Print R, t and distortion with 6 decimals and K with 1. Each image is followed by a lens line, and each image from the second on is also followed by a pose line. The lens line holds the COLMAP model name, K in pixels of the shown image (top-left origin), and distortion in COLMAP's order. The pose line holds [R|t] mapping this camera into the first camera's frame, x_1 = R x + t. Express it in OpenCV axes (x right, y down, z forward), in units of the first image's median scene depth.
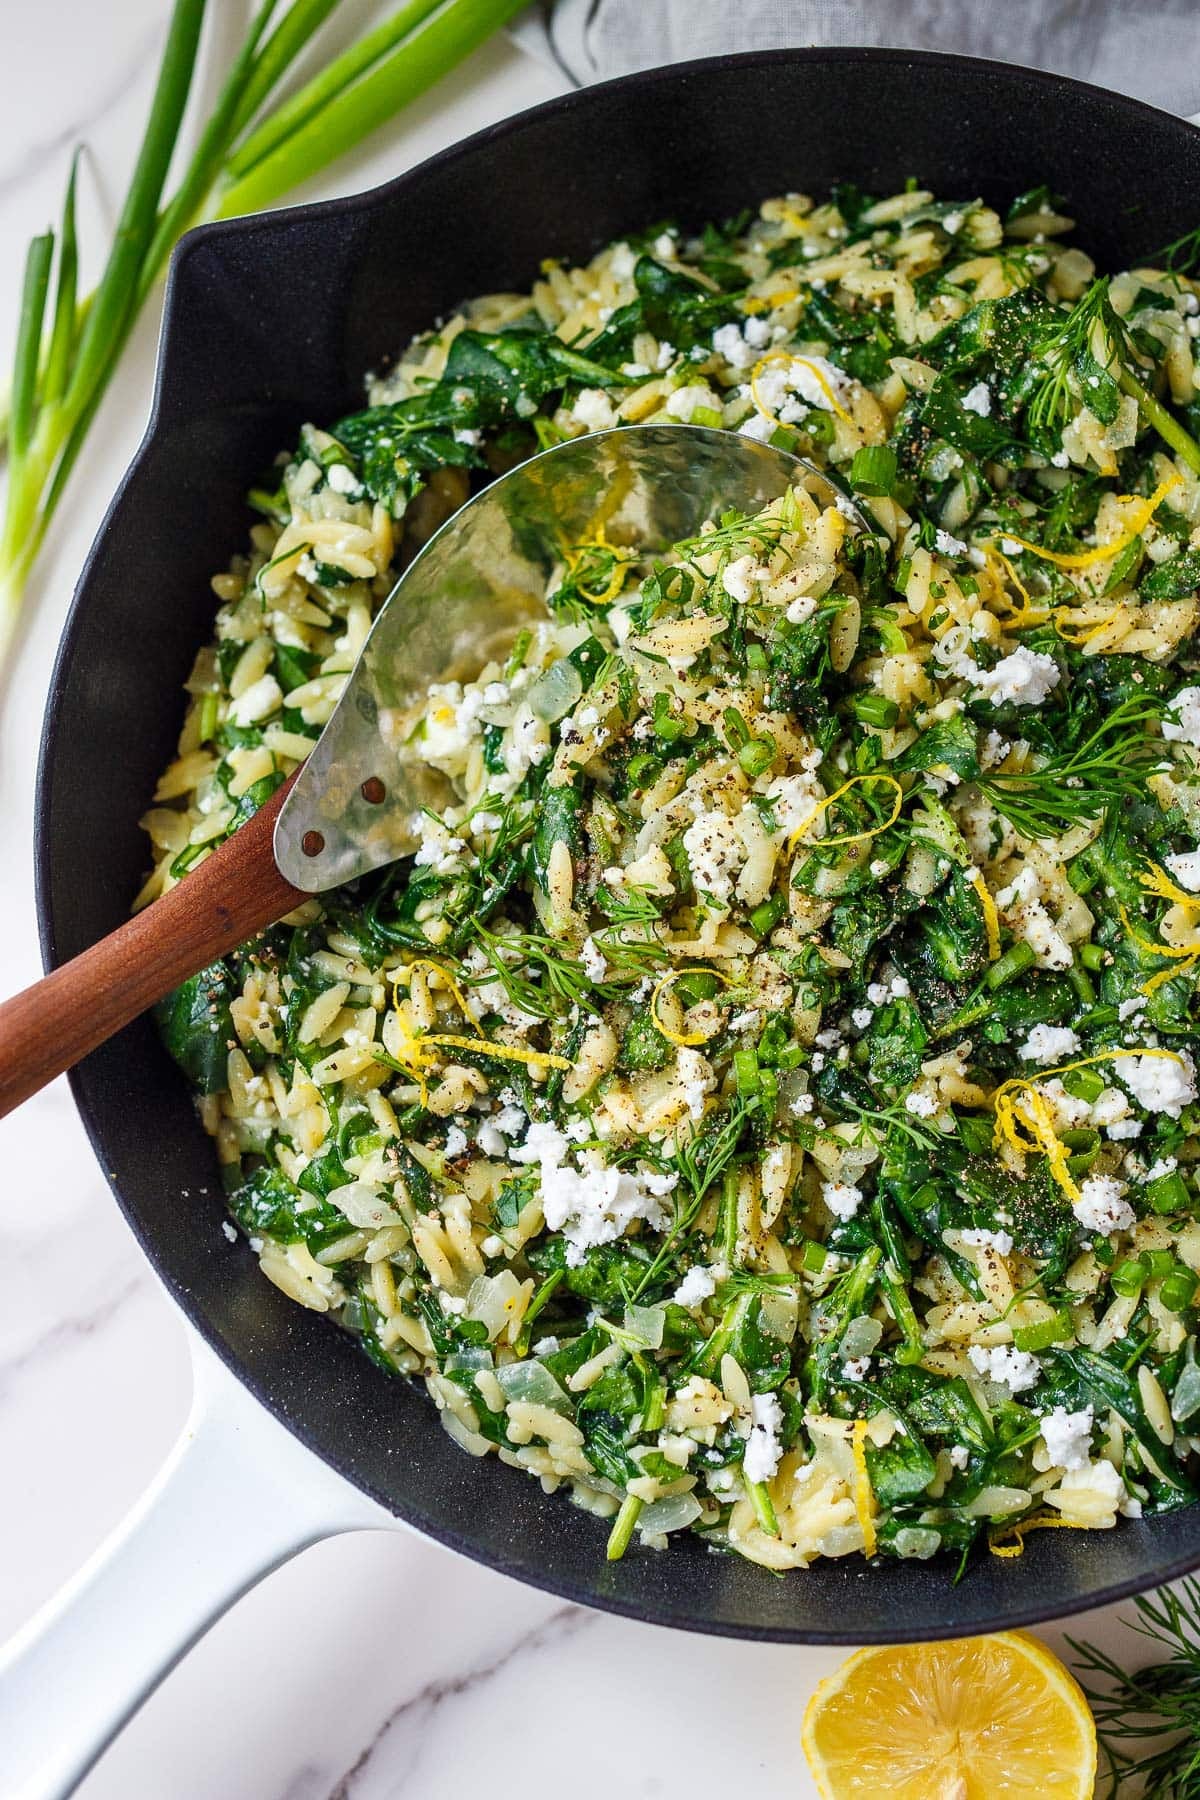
lens RADIAL K [[2708.3, 0, 608.7], [0, 2708.3, 876.6], [0, 0, 1]] dist [-0.142280, -0.050512]
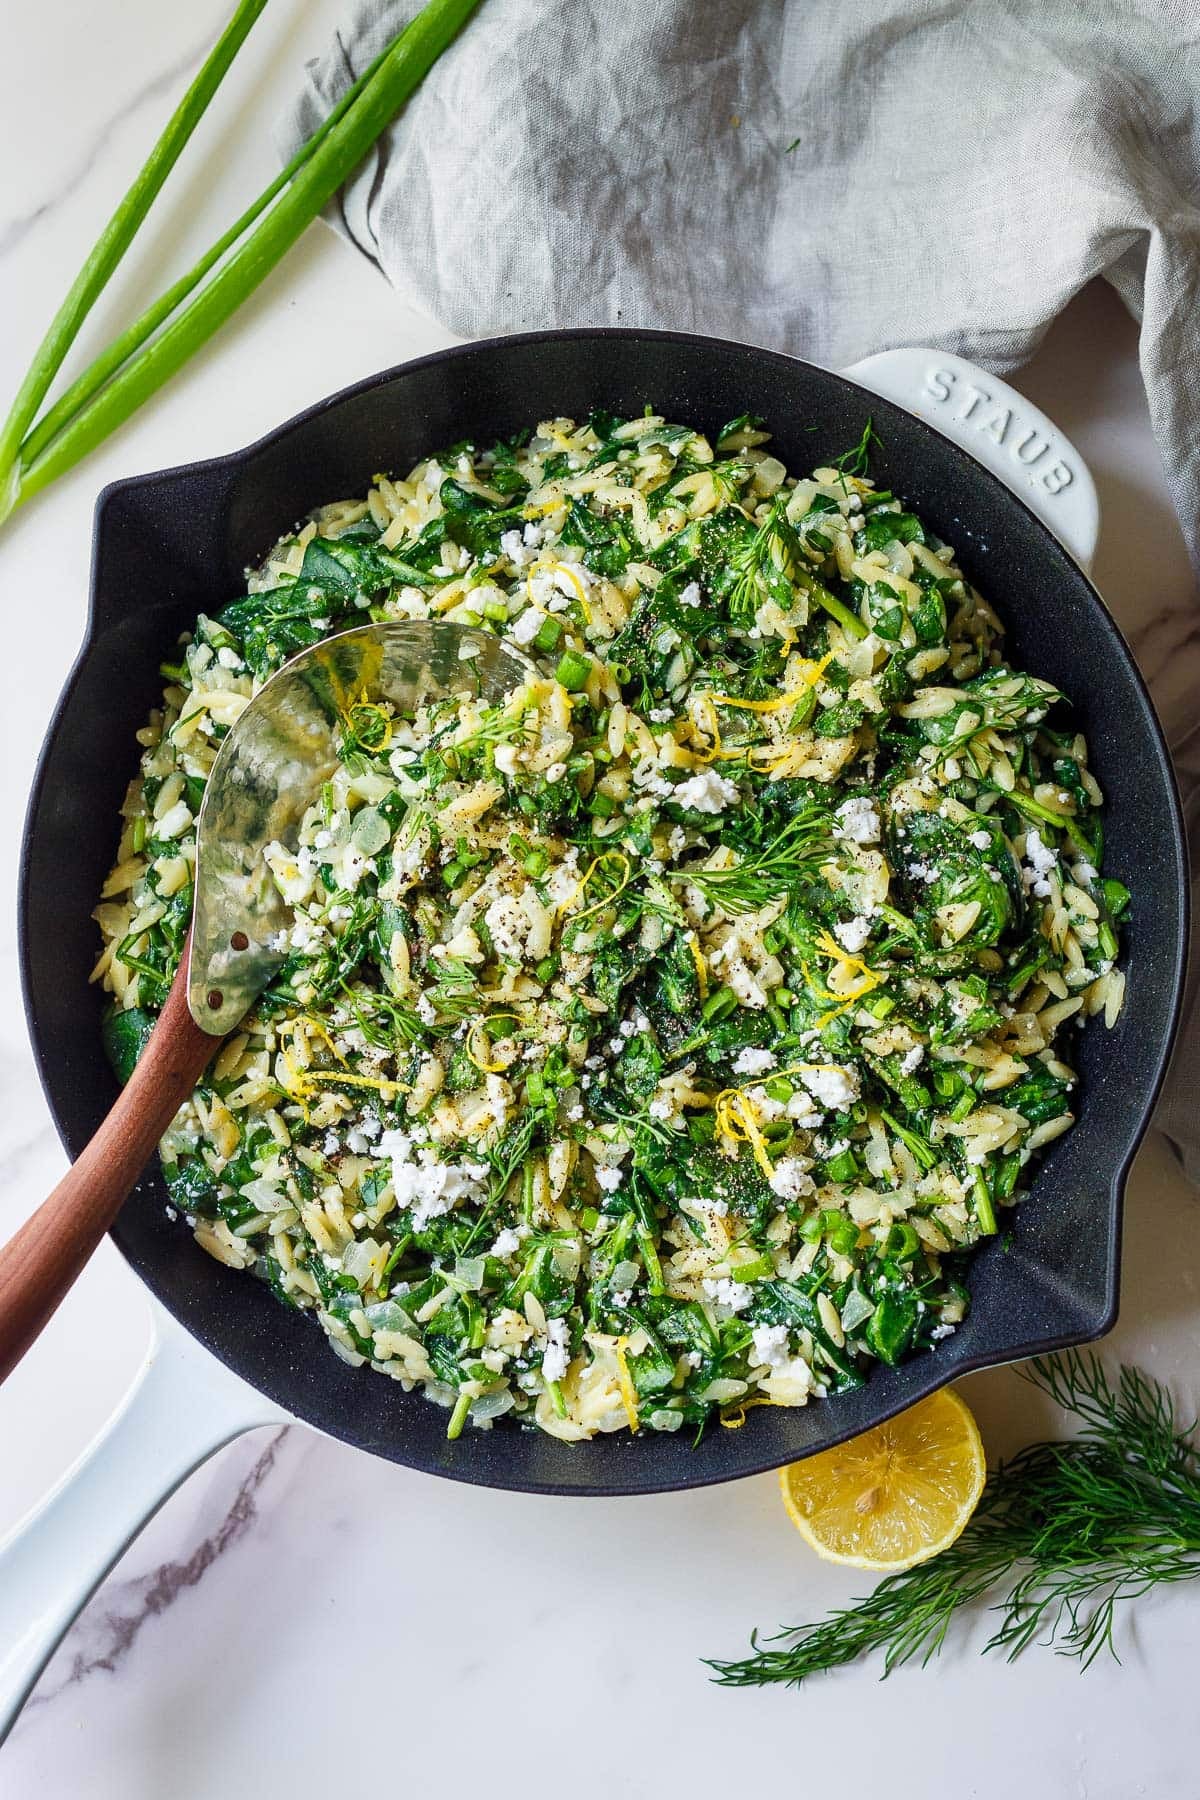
lens RADIAL K [[2708.3, 0, 608.7], [0, 2708.3, 876.6], [0, 0, 1]] dist [-0.142280, -0.050512]
pose [[0.999158, -0.034505, 0.022183, 0.060579], [0.032724, 0.996557, 0.076181, -0.141596], [-0.024735, -0.075391, 0.996847, -0.381134]]
